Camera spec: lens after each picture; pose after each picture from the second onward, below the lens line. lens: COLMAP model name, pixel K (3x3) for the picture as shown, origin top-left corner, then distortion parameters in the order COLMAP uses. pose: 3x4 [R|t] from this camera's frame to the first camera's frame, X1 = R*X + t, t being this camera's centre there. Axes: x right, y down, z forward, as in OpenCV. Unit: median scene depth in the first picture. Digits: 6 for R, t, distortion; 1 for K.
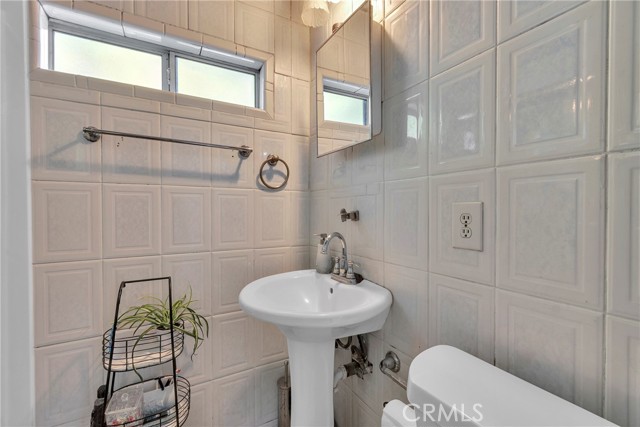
lens RADIAL K [[282.8, 0, 321.0], [0, 282.8, 212.6], [0, 0, 1]] dist [0.000466, -0.000686]
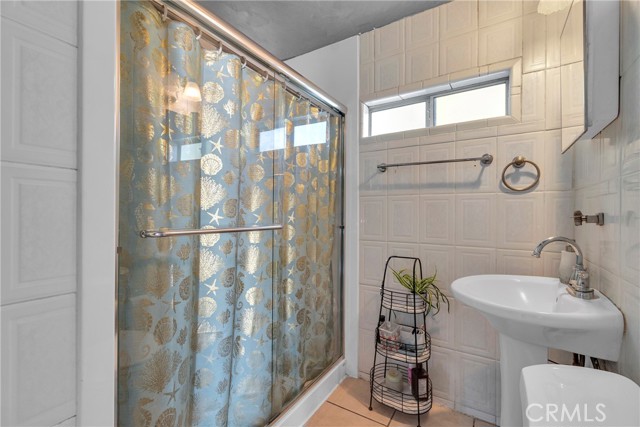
lens RADIAL K [[282.8, 0, 322.5], [0, 282.8, 213.3], [0, 0, 1]] dist [0.000466, -0.000686]
pose [[0.459881, 0.002249, -0.887978, 0.427095], [-0.009143, 0.999956, -0.002203, 0.003834], [0.887934, 0.009131, 0.459881, -0.083763]]
